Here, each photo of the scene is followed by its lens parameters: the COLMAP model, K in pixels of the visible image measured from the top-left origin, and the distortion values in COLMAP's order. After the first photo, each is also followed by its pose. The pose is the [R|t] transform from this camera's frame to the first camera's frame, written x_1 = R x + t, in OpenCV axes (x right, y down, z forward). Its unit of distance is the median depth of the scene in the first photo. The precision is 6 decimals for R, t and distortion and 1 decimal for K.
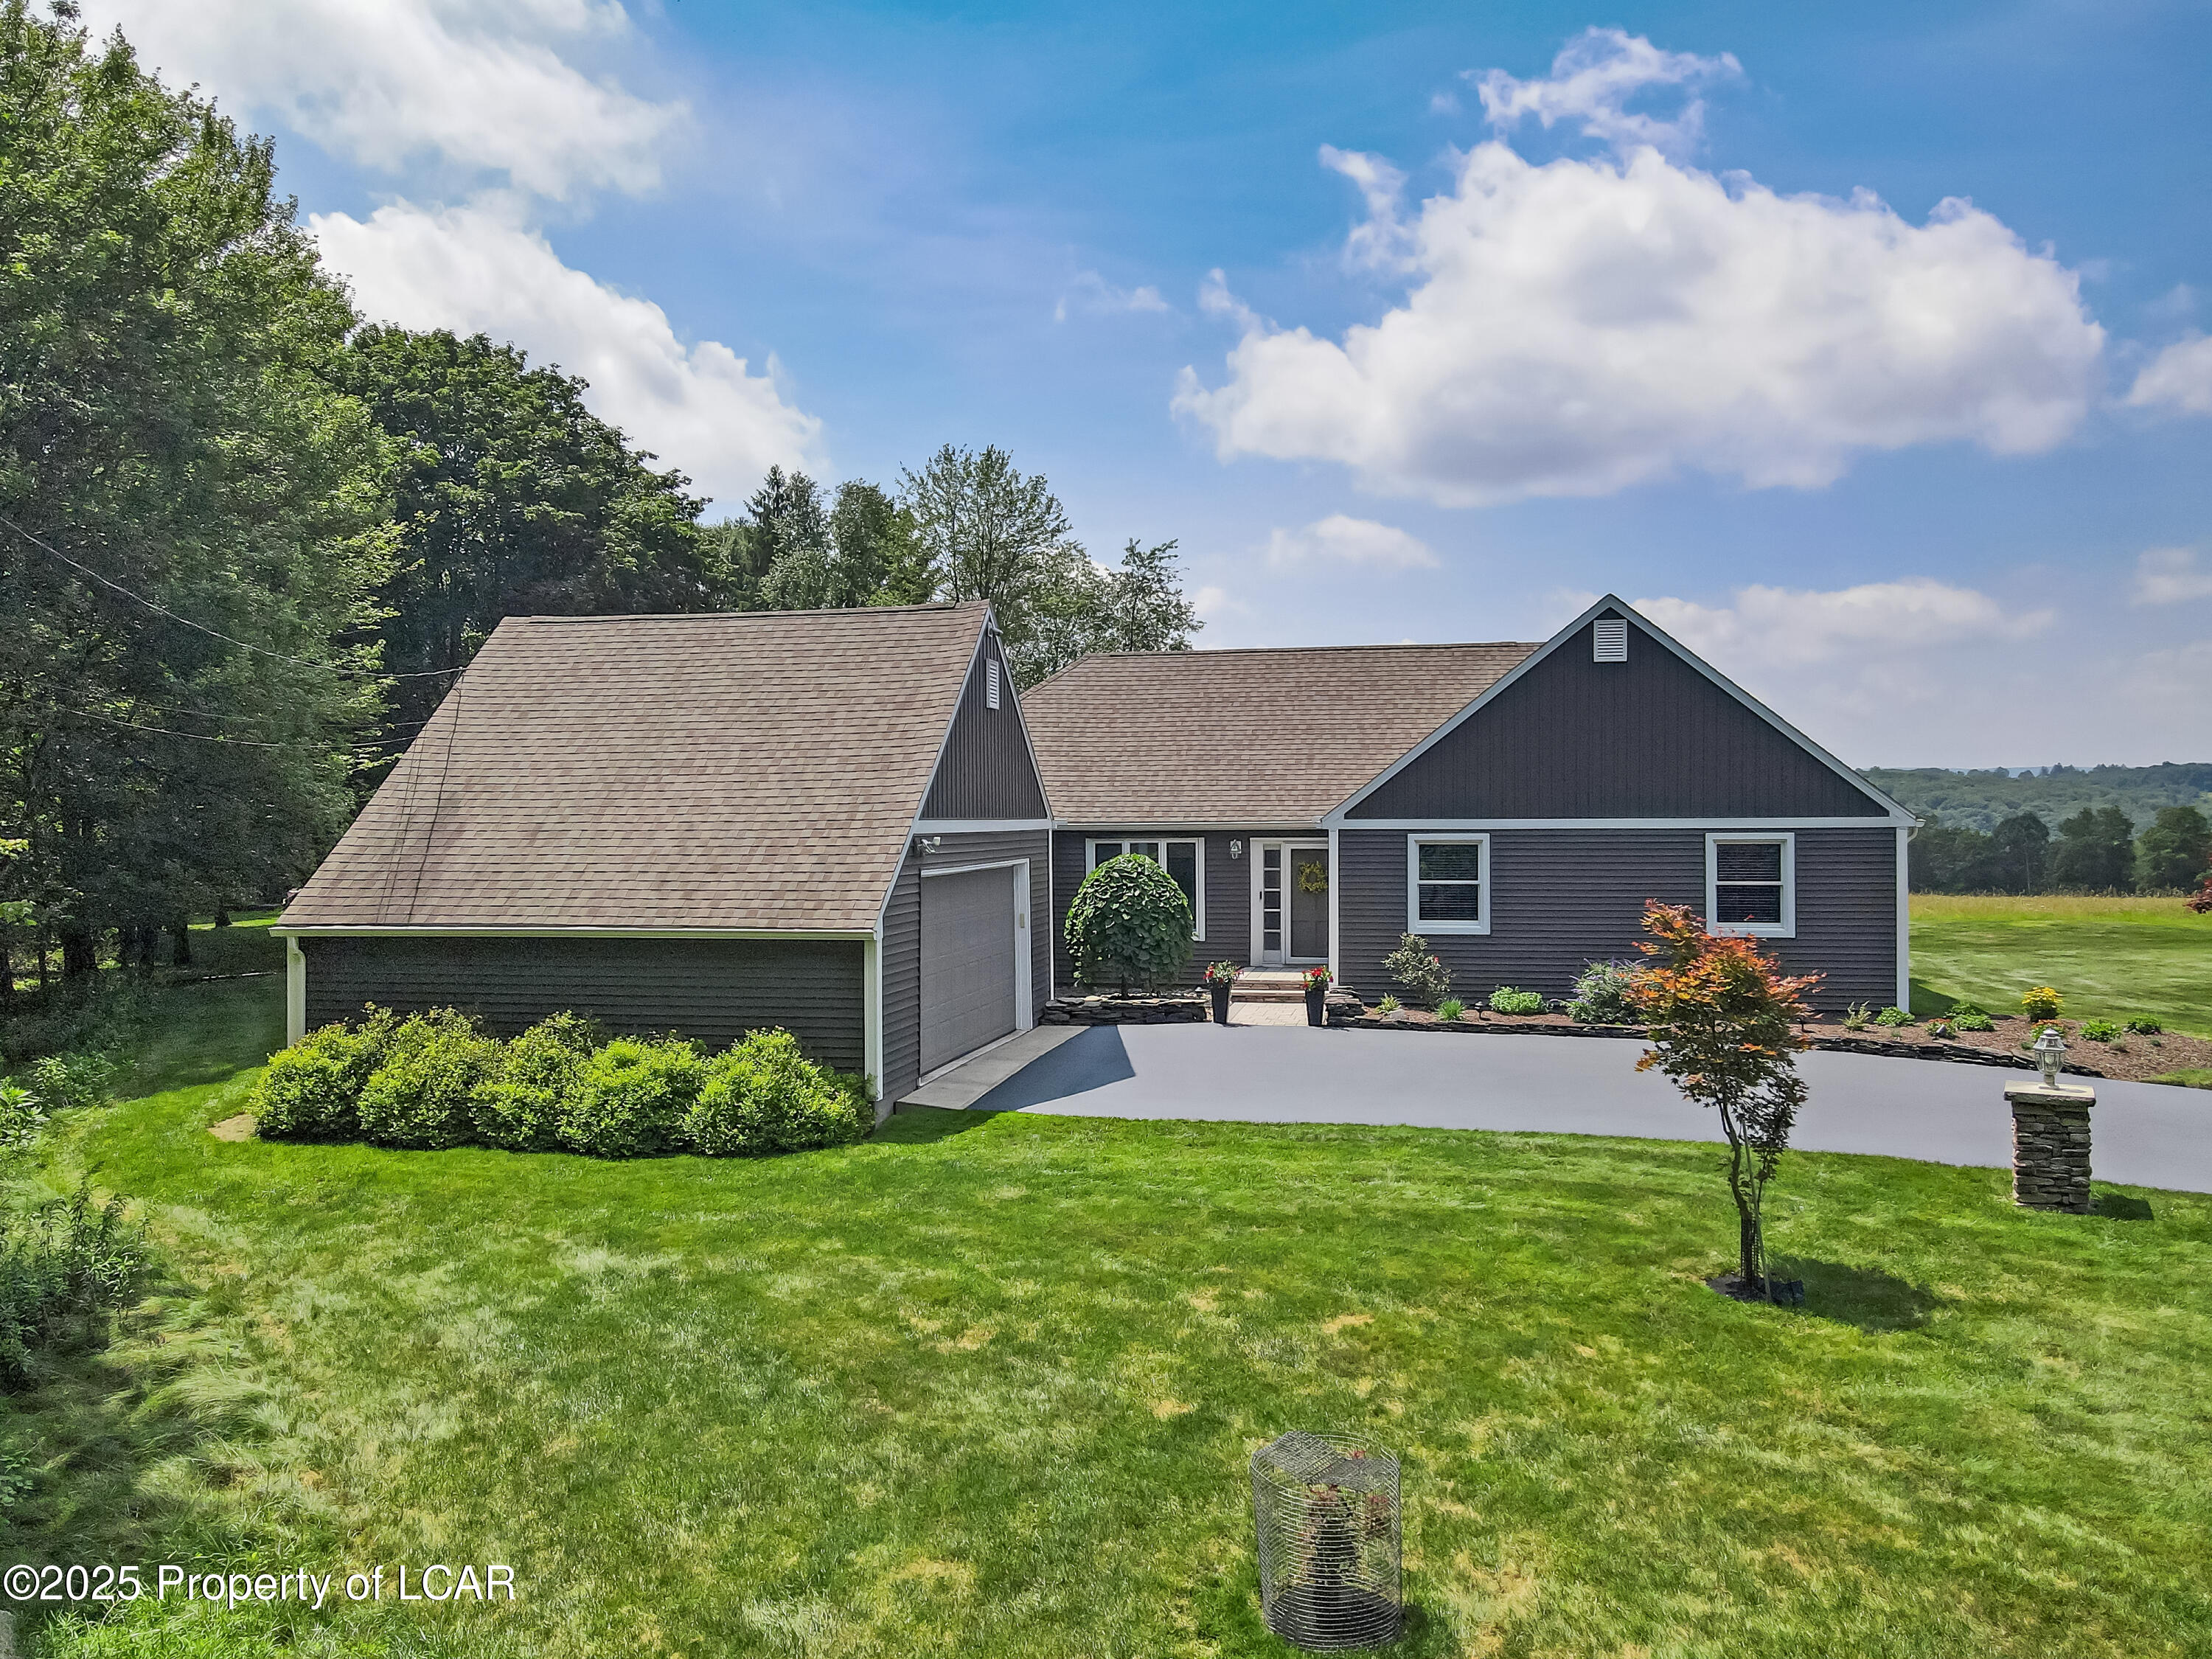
lens RADIAL K [[1645.4, 0, 1062.0], [0, 1645.4, 822.2], [0, 0, 1]] dist [0.007277, 0.008478]
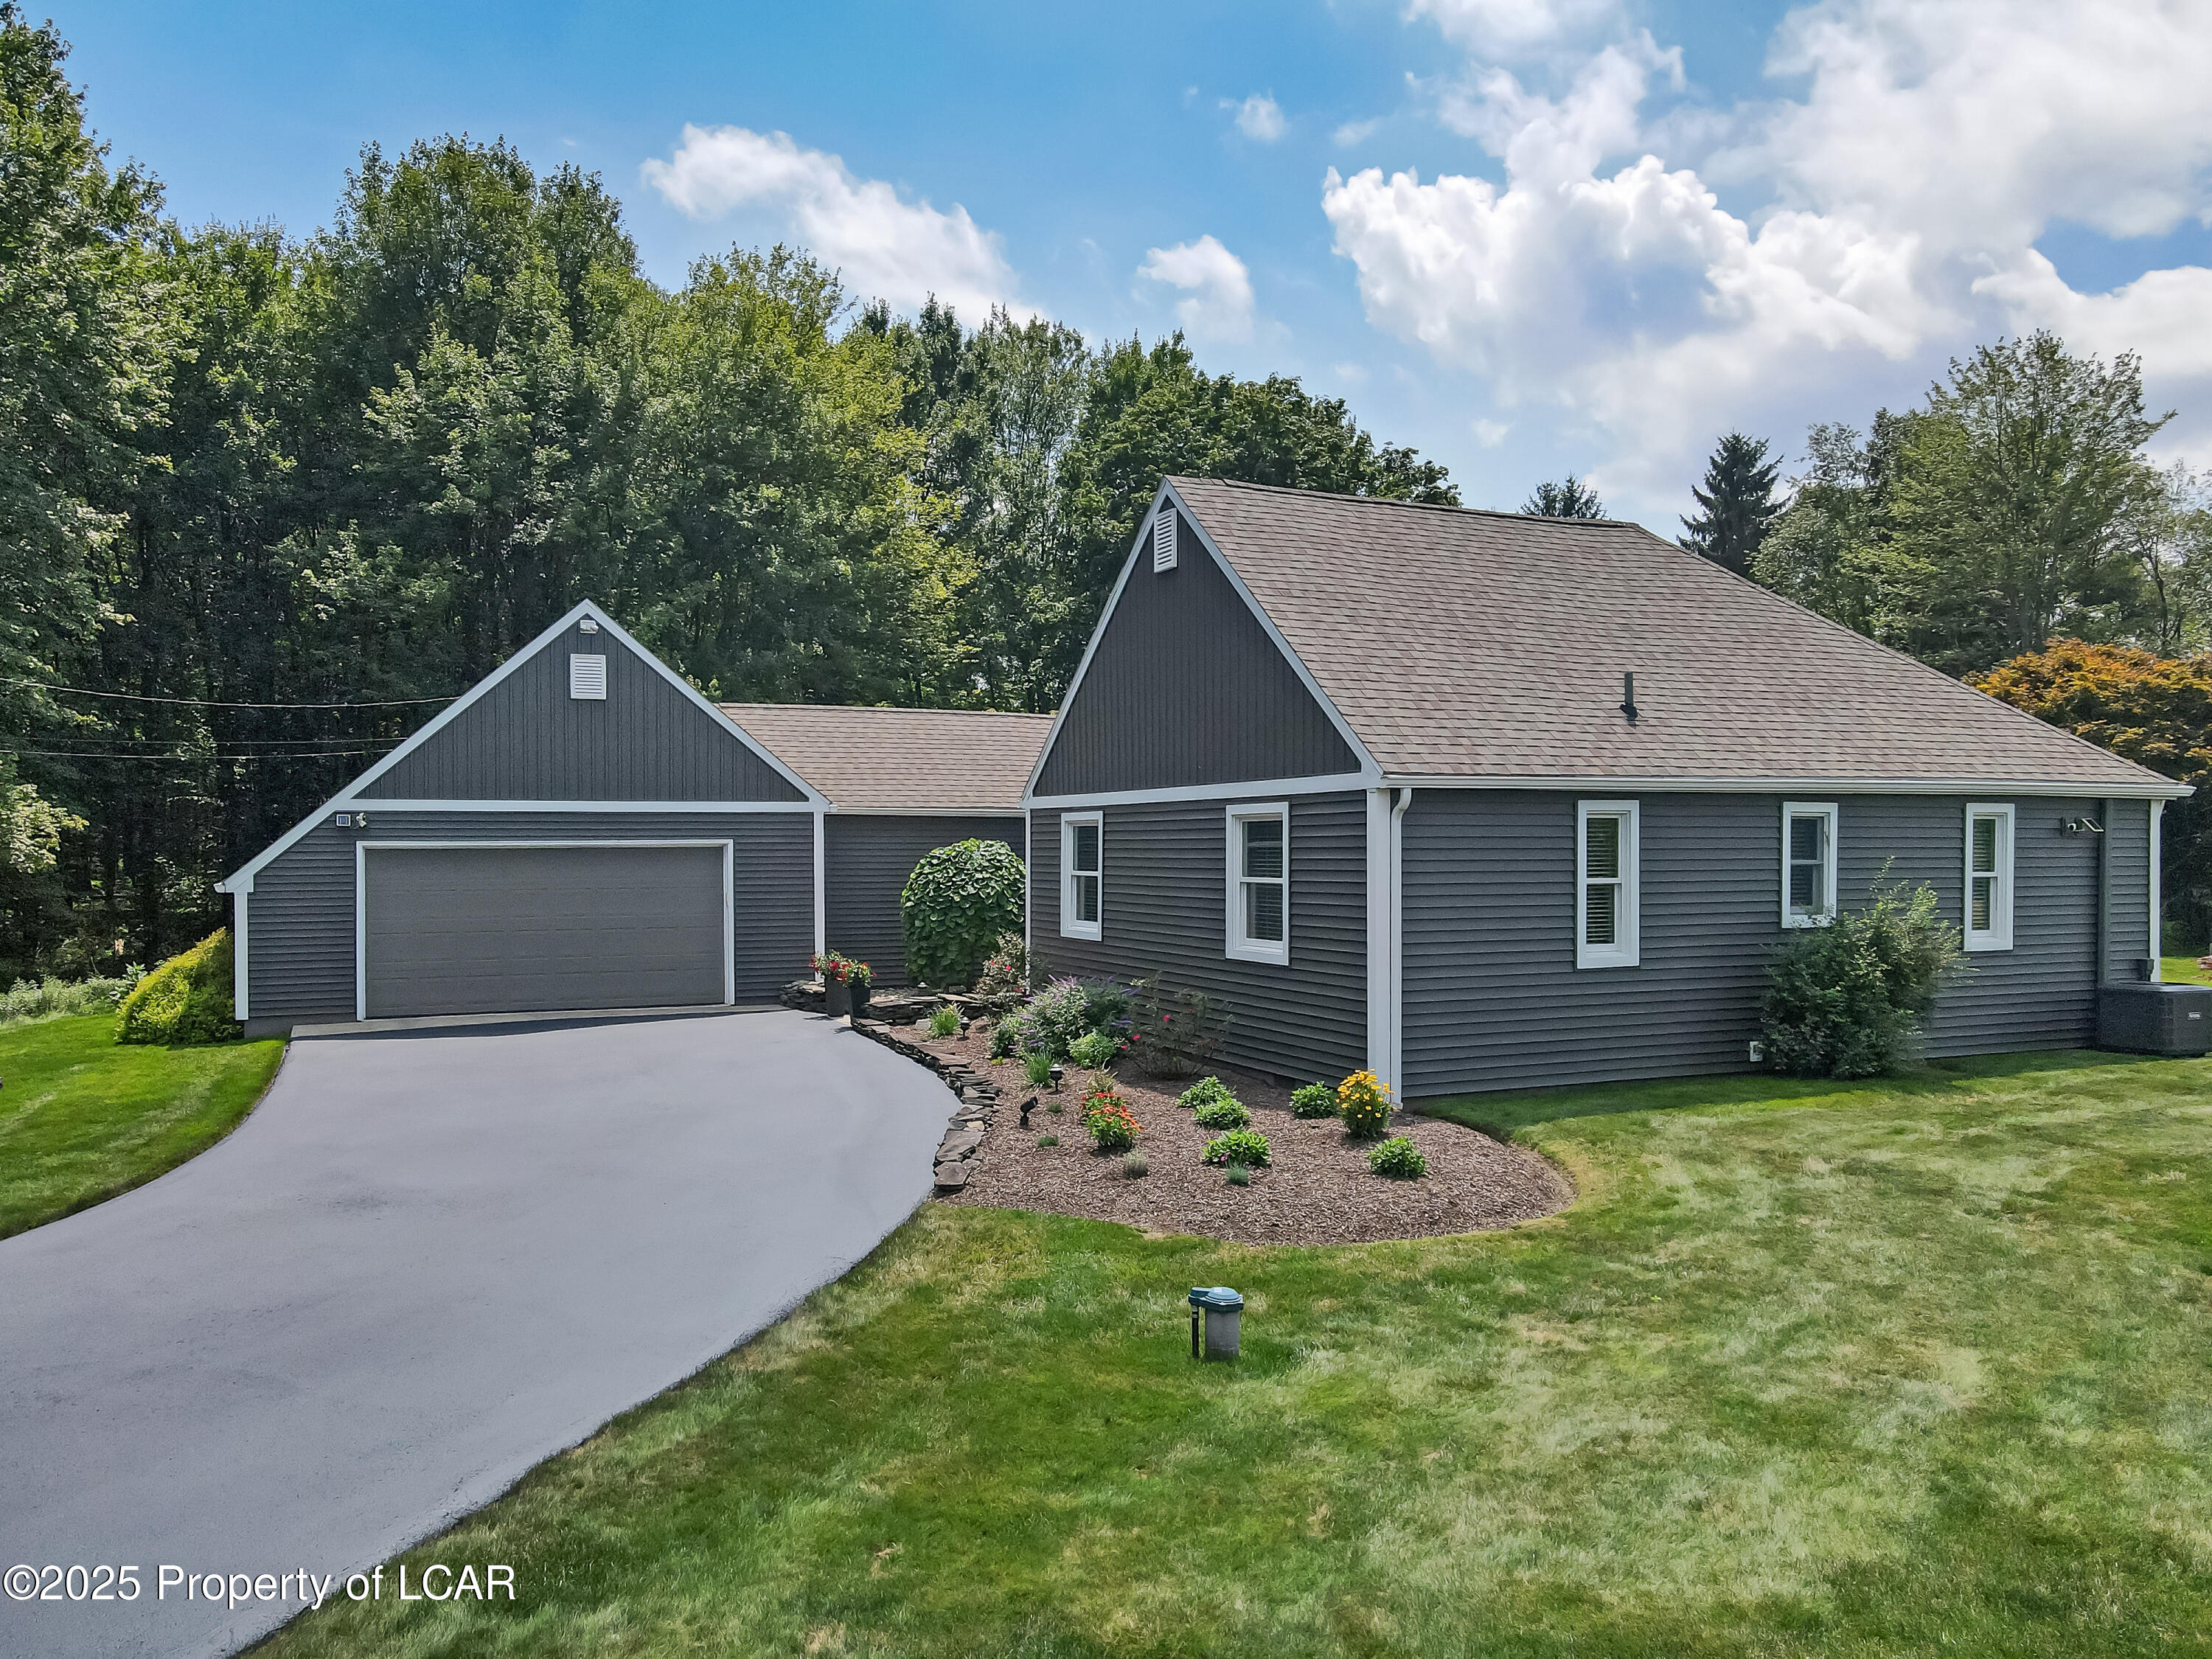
lens RADIAL K [[1660.6, 0, 1087.0], [0, 1660.6, 827.6], [0, 0, 1]] dist [0.000411, 0.047852]
pose [[0.582466, -0.004967, -0.812840, 1.153384], [-0.003063, 0.999961, -0.008305, 0.027330], [0.812849, 0.007327, 0.582428, 0.692977]]
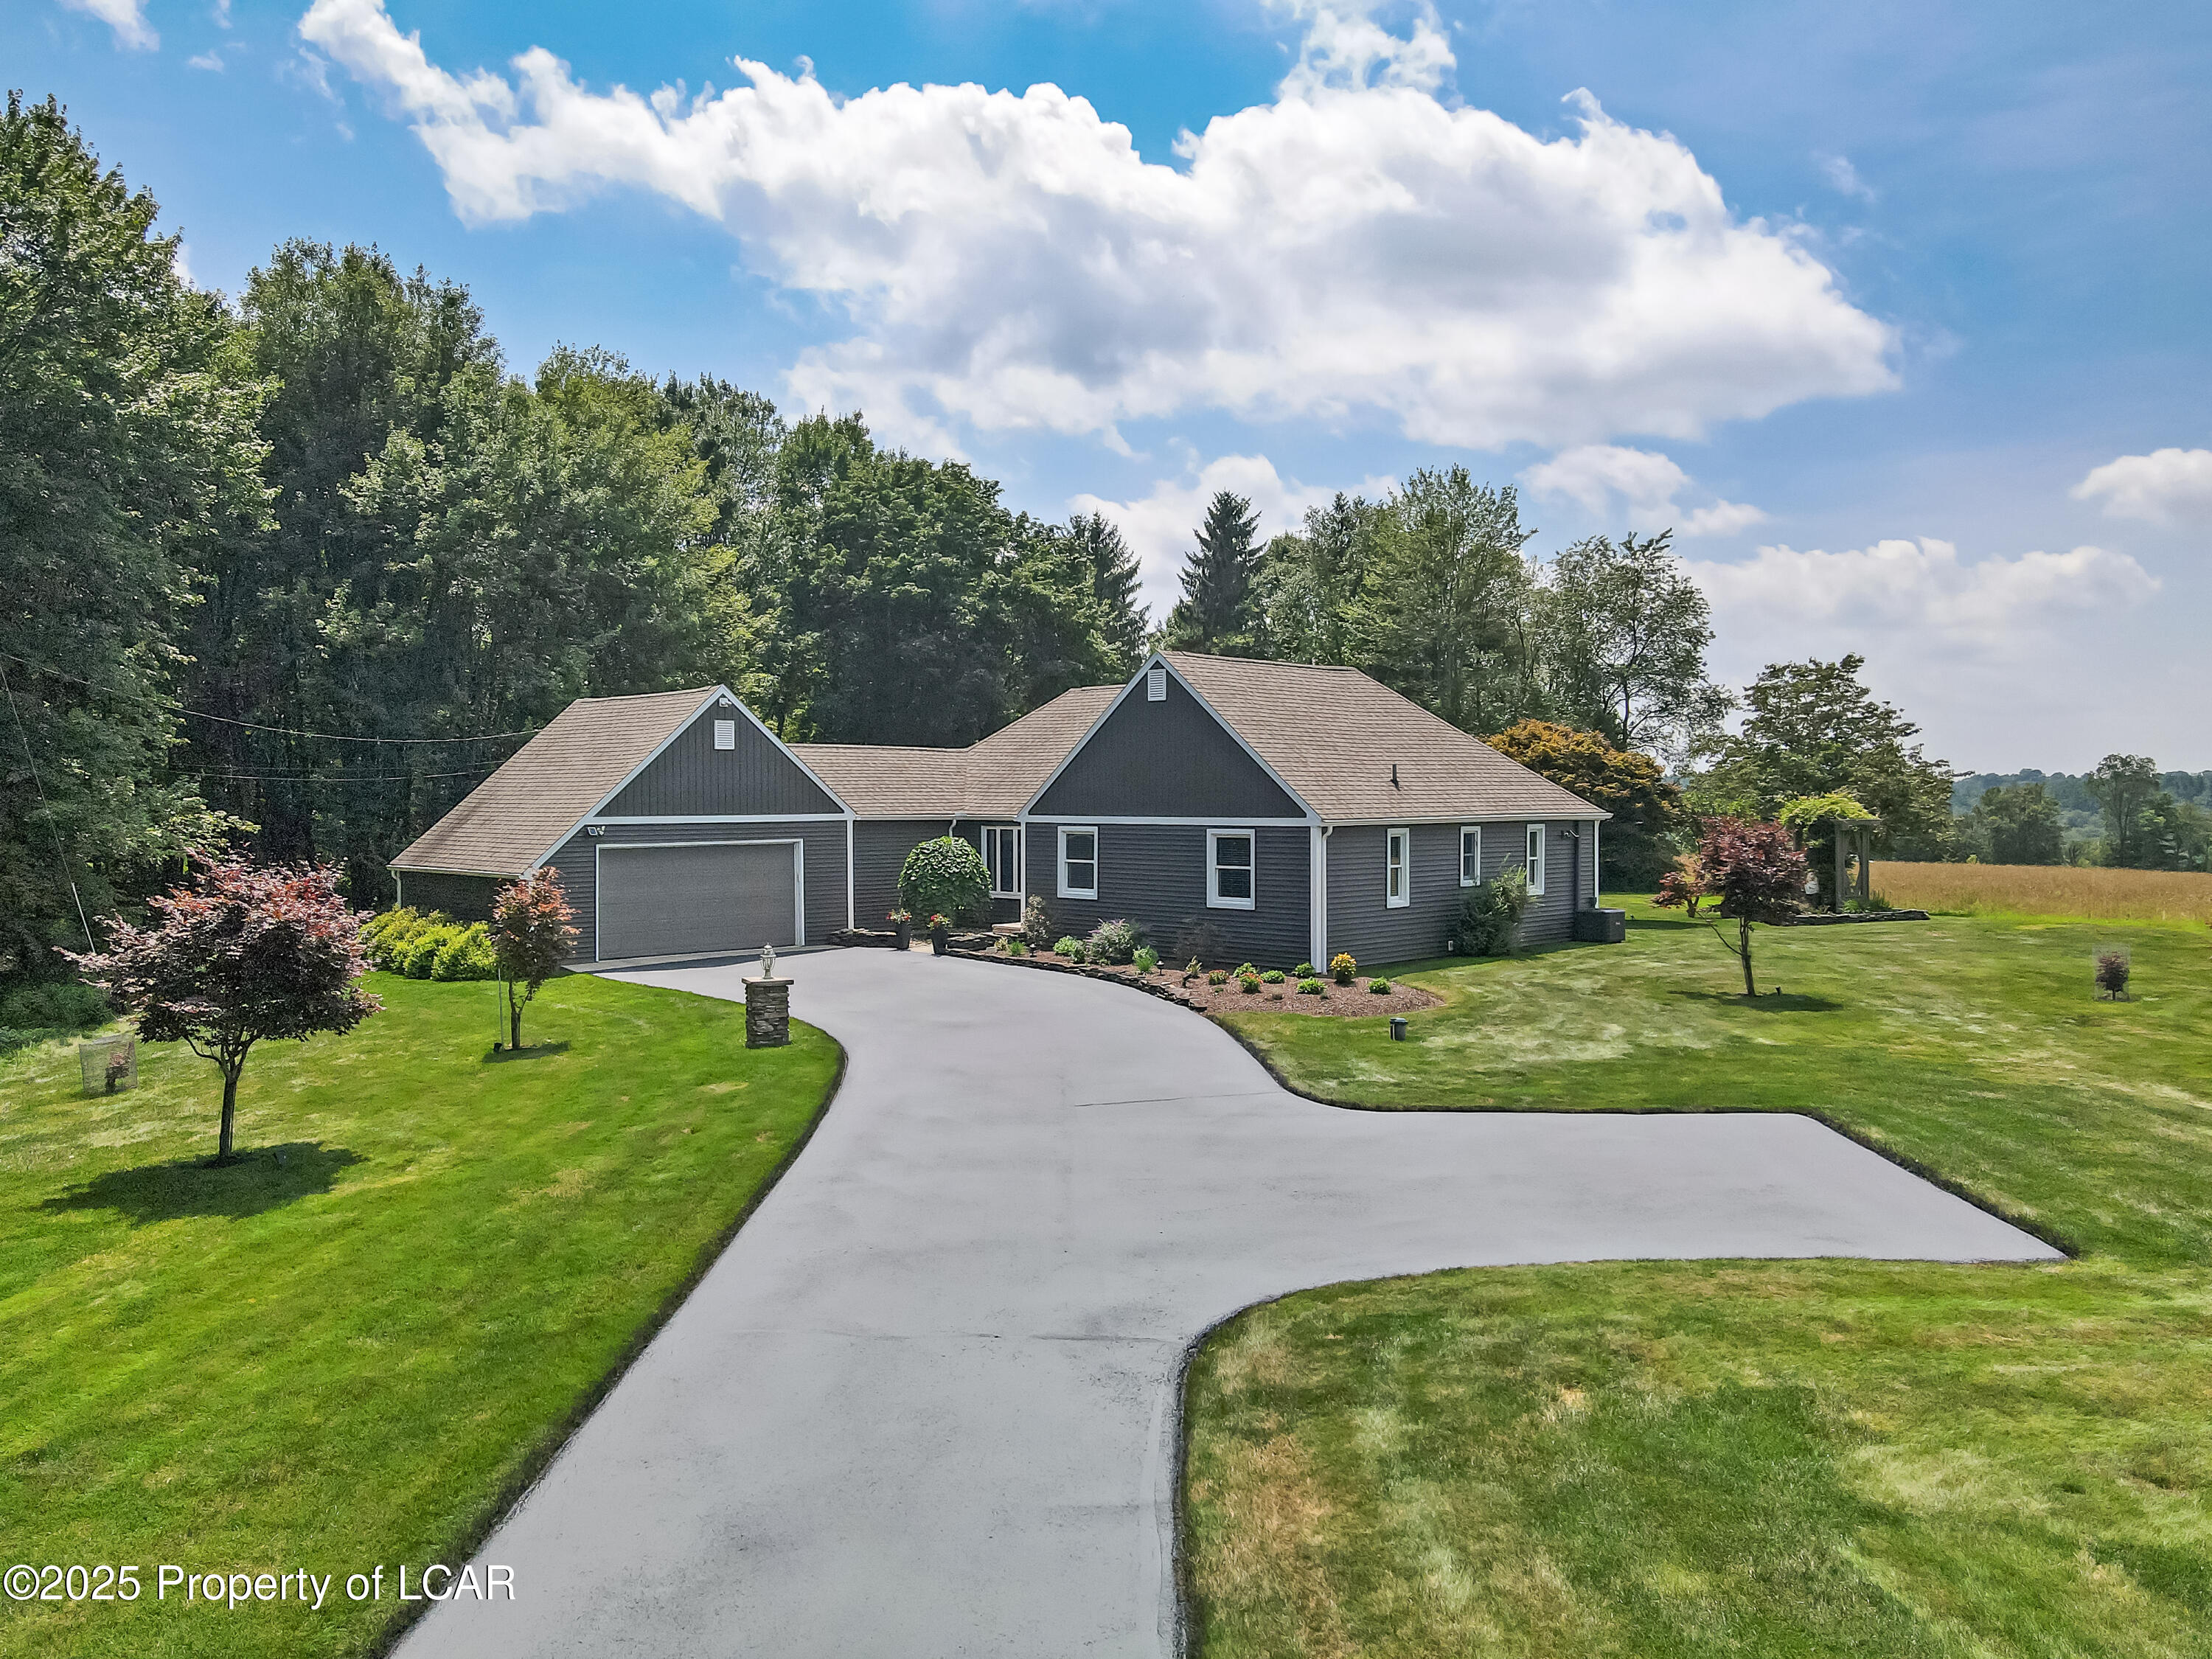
lens RADIAL K [[1653.8, 0, 1054.4], [0, 1653.8, 791.0], [0, 0, 1]] dist [-0.004700, 0.001163]
pose [[0.814716, 0.000837, -0.579860, 1.338171], [-0.002531, 0.999995, -0.002112, -0.025906], [0.579855, 0.003188, 0.814713, -0.198691]]
